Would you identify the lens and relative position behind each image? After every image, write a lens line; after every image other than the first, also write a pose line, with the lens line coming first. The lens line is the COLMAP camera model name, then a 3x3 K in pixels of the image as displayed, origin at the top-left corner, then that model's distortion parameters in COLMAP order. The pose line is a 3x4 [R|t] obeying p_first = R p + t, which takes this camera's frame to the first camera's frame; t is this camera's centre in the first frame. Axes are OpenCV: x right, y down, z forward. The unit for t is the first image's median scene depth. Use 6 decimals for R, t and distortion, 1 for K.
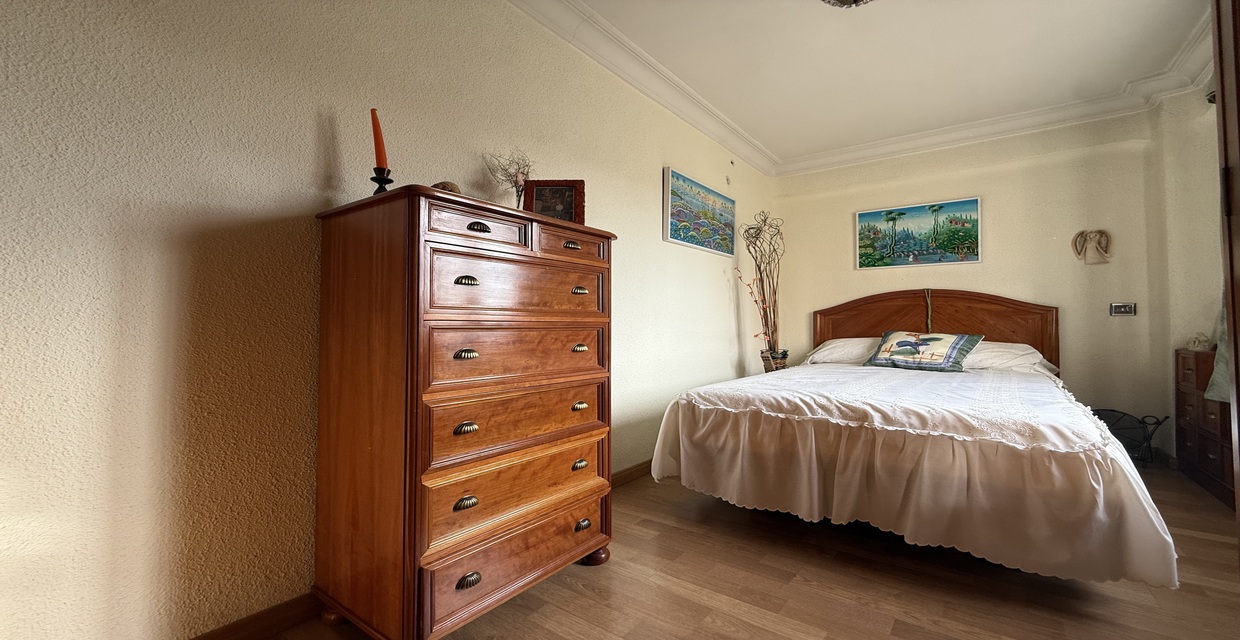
lens RADIAL K [[487.8, 0, 620.8], [0, 487.8, 318.7], [0, 0, 1]] dist [-0.000833, -0.000058]
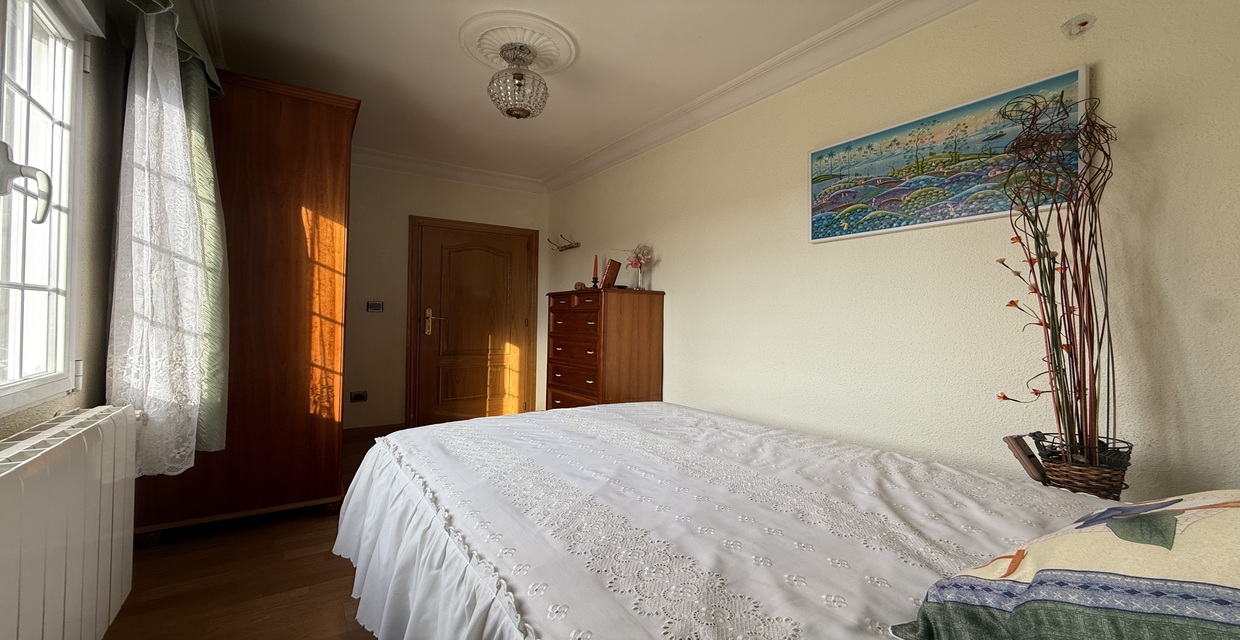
lens RADIAL K [[487.8, 0, 620.5], [0, 487.8, 315.4], [0, 0, 1]] dist [-0.000833, -0.000058]
pose [[-0.332977, -0.016836, -0.942785, 0.908245], [-0.005501, 0.999858, -0.015912, -0.027679], [0.942919, -0.000112, -0.333022, 0.930161]]
